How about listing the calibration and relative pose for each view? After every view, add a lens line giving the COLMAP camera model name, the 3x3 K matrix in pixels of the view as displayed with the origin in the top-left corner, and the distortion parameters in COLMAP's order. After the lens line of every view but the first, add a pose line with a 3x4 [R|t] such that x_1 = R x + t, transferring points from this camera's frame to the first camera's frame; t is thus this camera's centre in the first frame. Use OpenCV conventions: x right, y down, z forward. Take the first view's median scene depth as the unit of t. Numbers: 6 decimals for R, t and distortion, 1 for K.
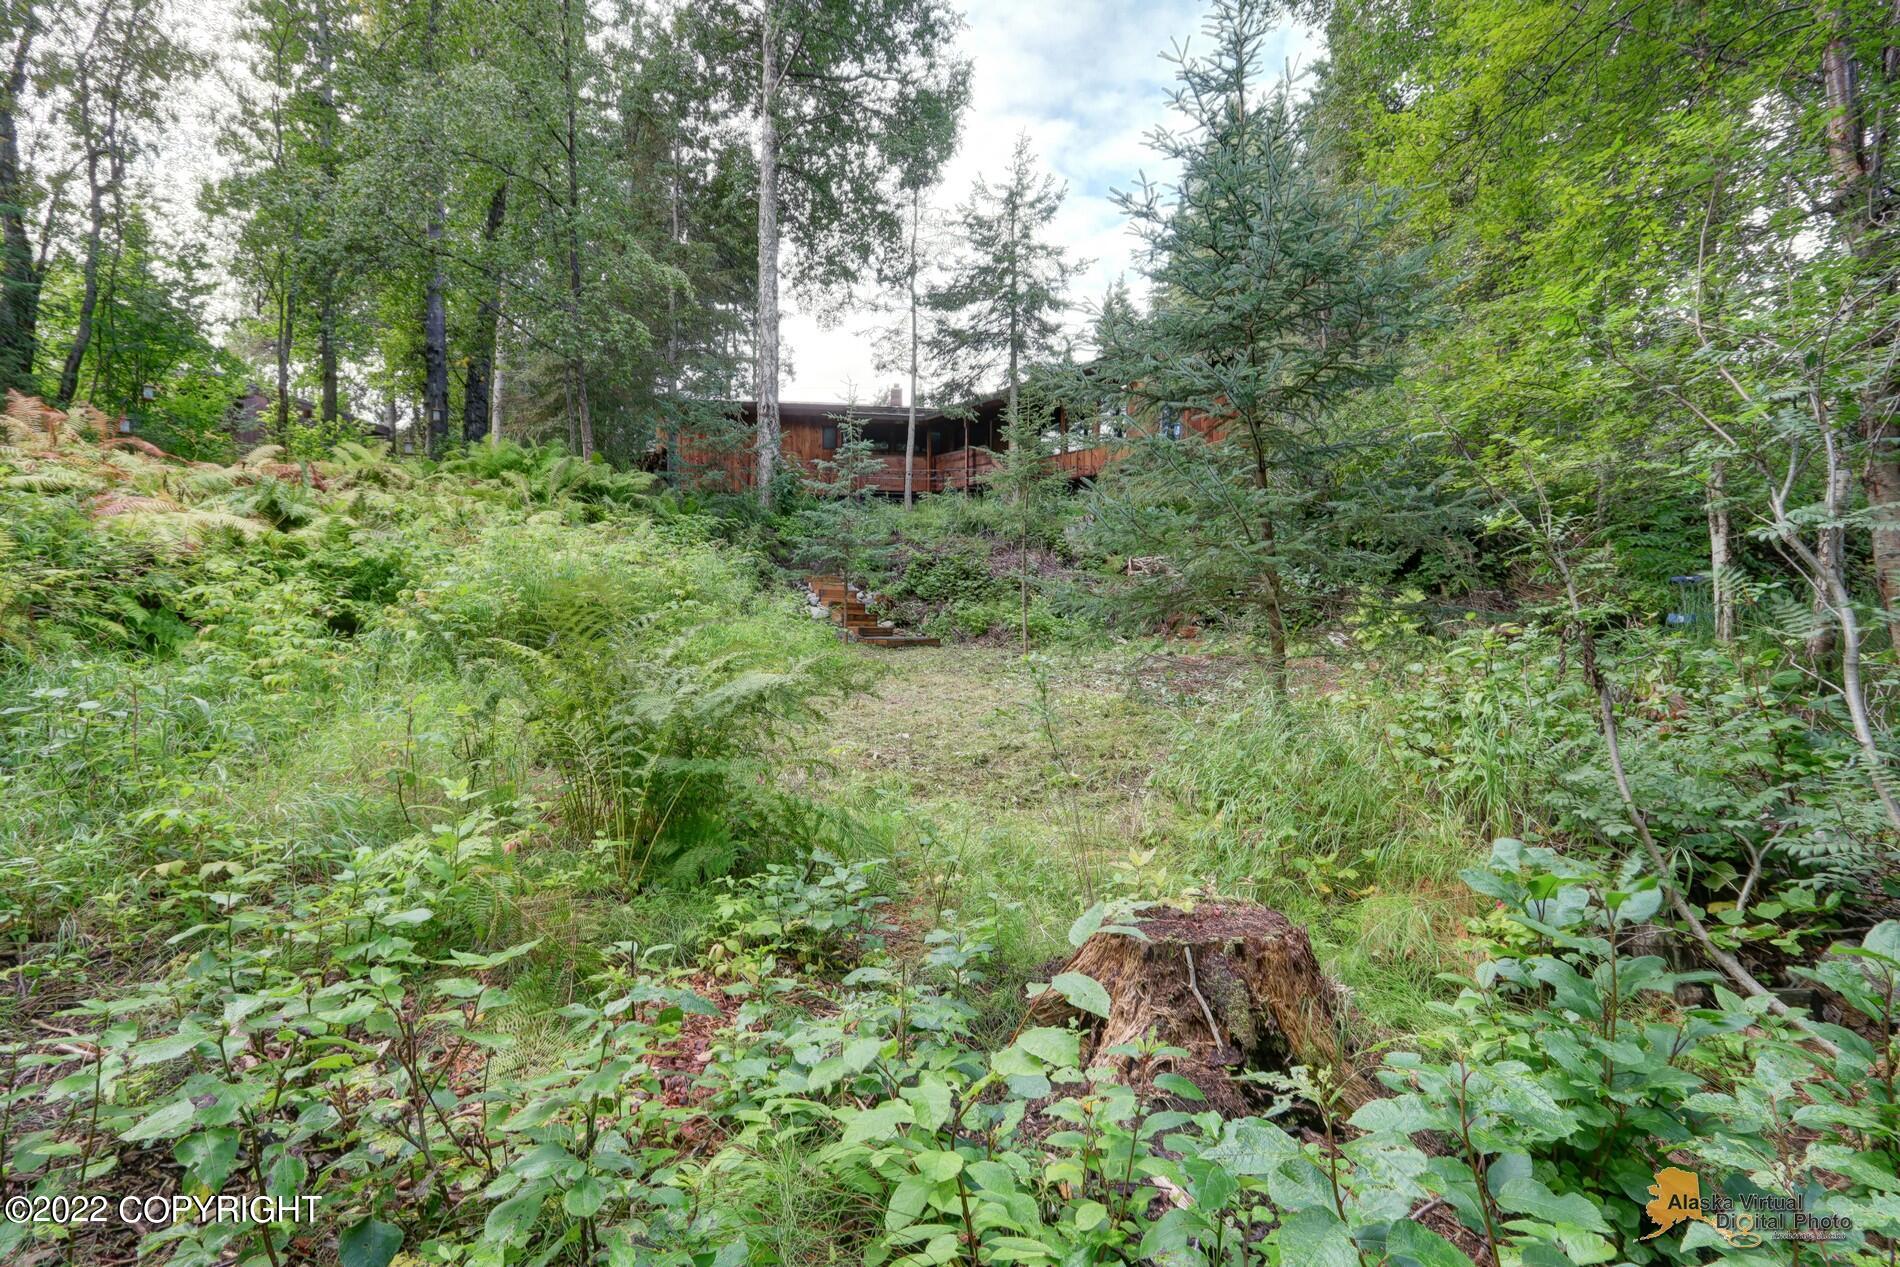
lens RADIAL K [[887.5, 0, 936.7], [0, 887.5, 629.2], [0, 0, 1]] dist [-0.012655, 0.000750]
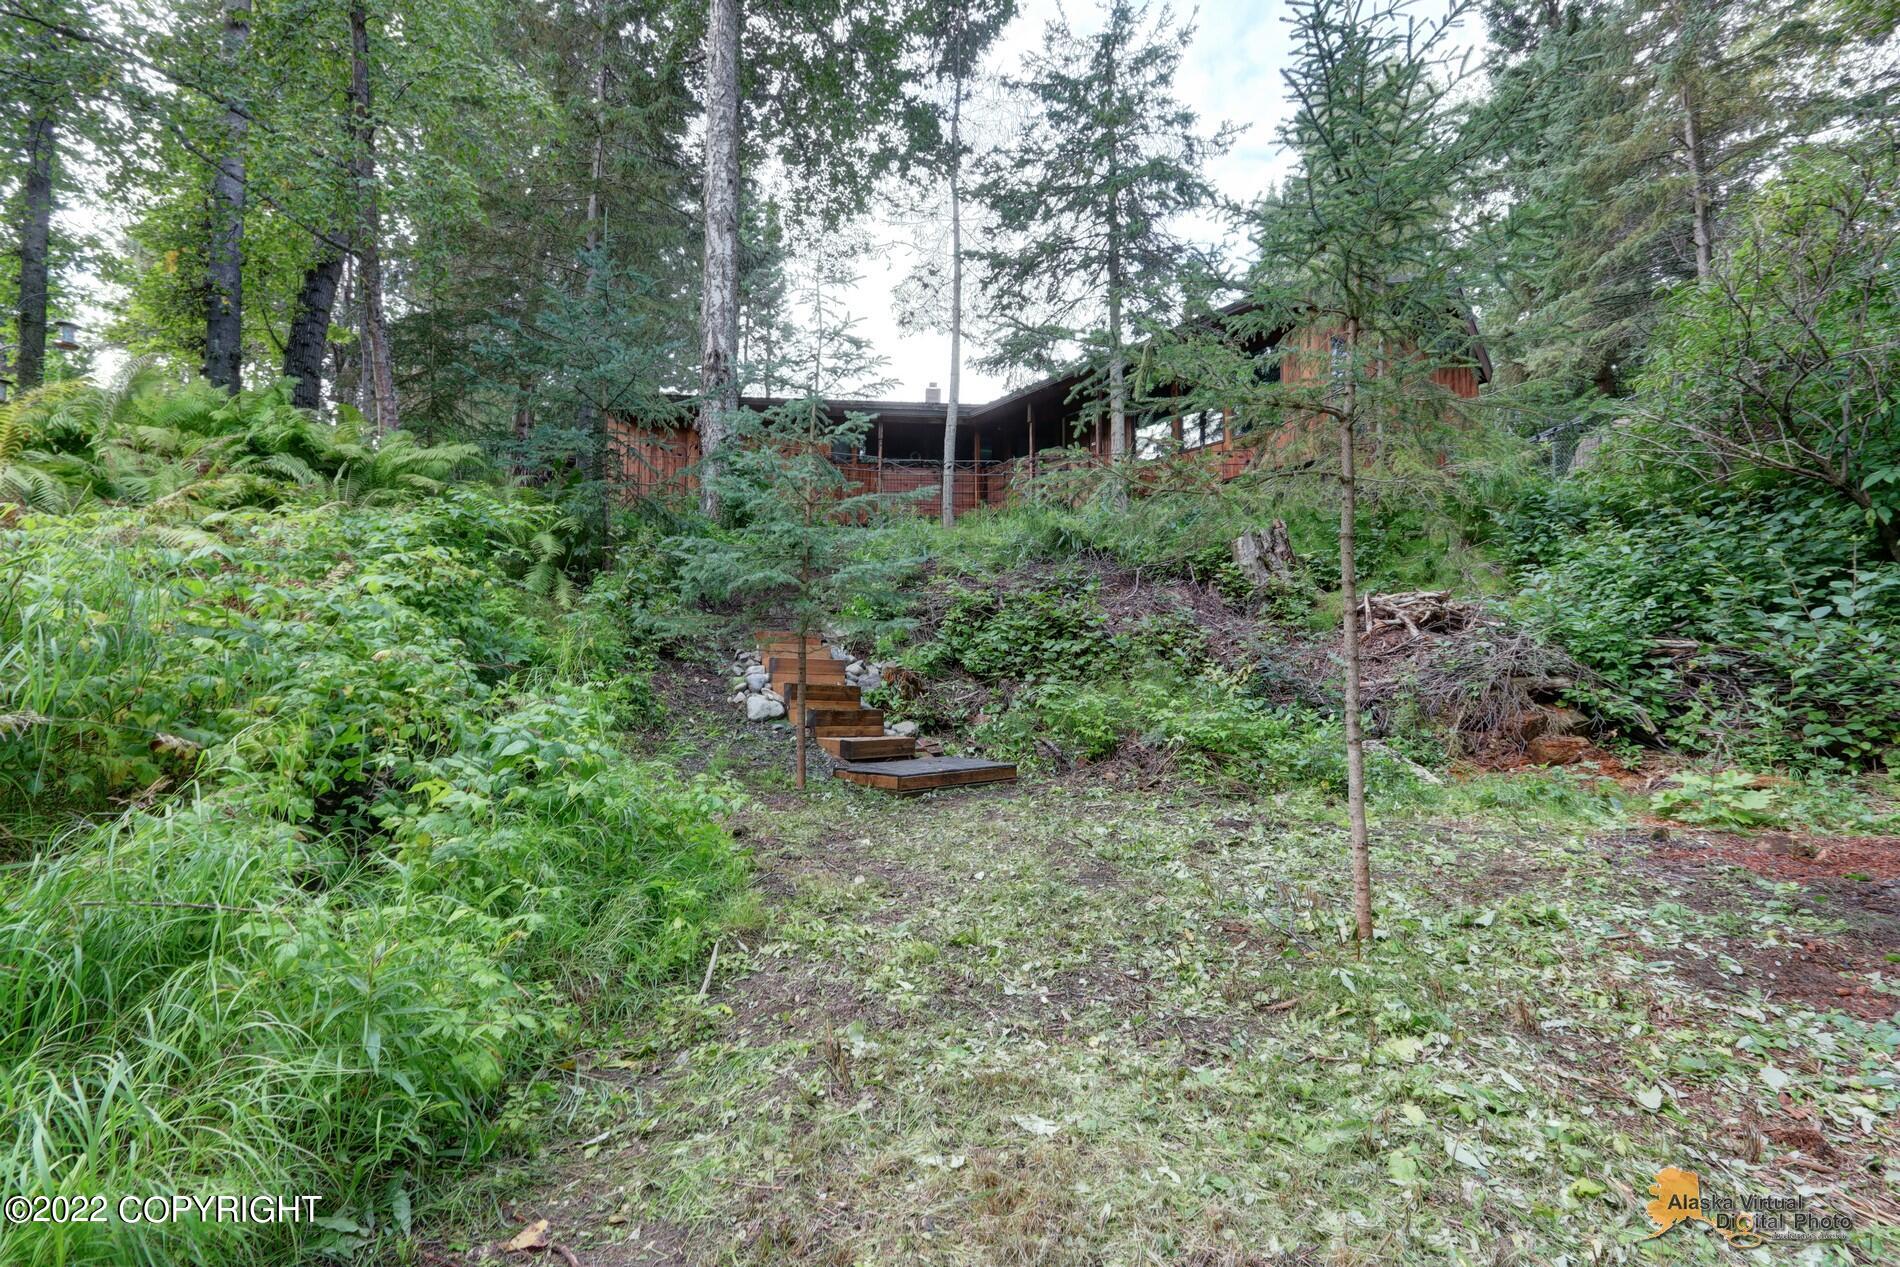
lens RADIAL K [[887.5, 0, 936.7], [0, 887.5, 629.2], [0, 0, 1]] dist [-0.012655, 0.000750]
pose [[0.999027, -0.002103, -0.044052, -0.014482], [-0.000752, 0.997905, -0.064698, -0.025790], [0.044096, 0.064668, 0.996932, 0.448557]]
